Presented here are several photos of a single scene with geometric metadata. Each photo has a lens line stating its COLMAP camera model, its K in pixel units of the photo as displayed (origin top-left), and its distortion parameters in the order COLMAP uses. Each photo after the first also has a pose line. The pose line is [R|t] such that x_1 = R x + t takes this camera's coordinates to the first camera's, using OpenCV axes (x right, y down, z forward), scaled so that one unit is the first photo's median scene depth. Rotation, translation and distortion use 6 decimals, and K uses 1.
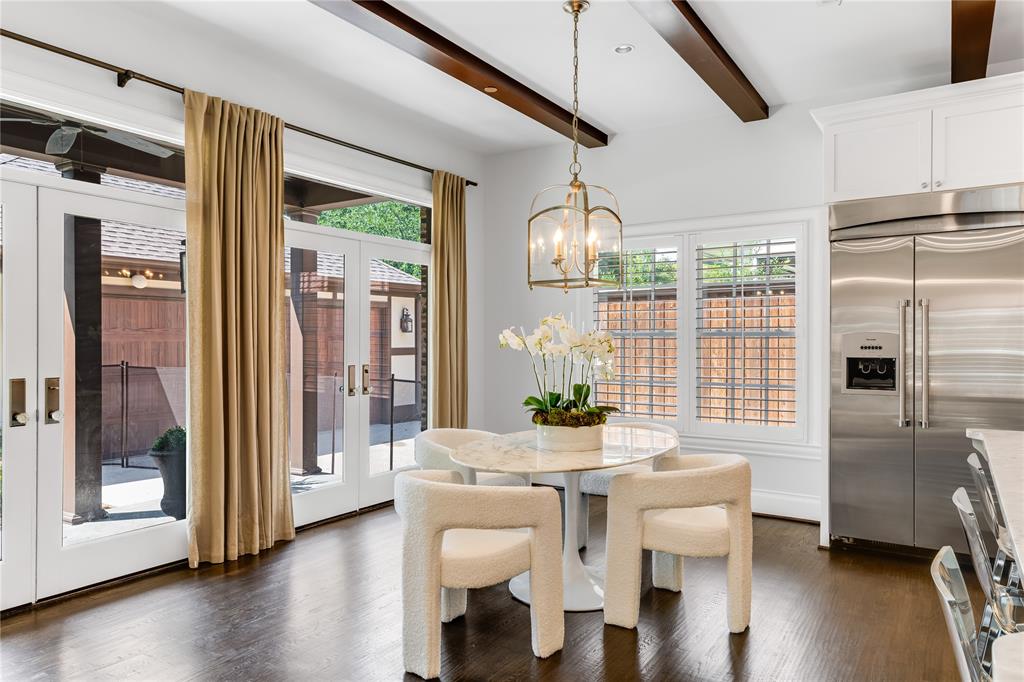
lens RADIAL K [[681.1, 0, 512.0], [0, 681.1, 341.0], [0, 0, 1]] dist [0.002436, 0.000677]
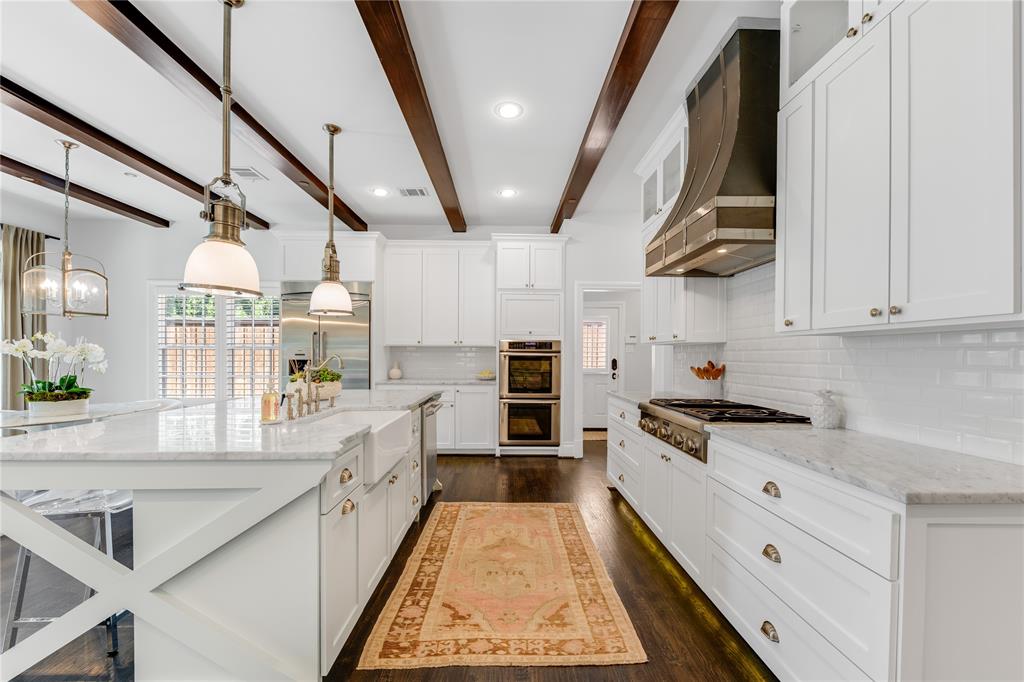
lens RADIAL K [[415.9, 0, 514.7], [0, 415.9, 359.7], [0, 0, 1]] dist [-0.000694, -0.000278]
pose [[0.825588, -0.000151, 0.564273, 0.349663], [-0.008266, 0.999889, 0.012361, 0.003212], [-0.564213, -0.014869, 0.825496, -0.356916]]
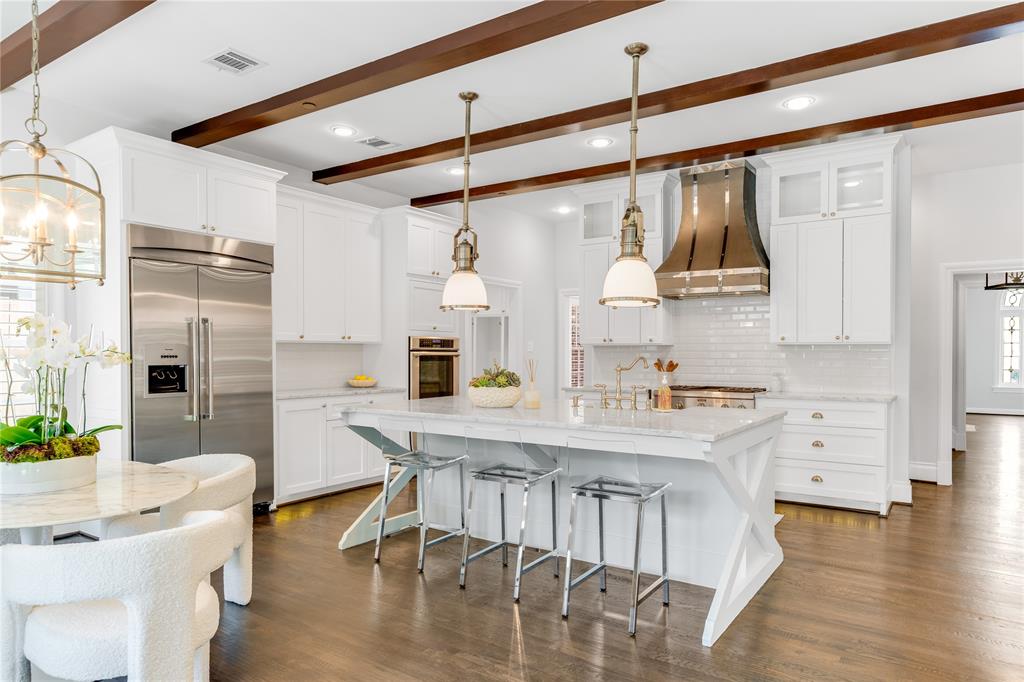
lens RADIAL K [[655.5, 0, 512.0], [0, 655.5, 362.0], [0, 0, 1]] dist [-0.000013, 0.000041]
pose [[0.029195, -0.011473, 0.999508, -0.552451], [-0.003999, 0.999925, 0.011595, 0.003048], [-0.999566, -0.004336, 0.029147, 0.376003]]
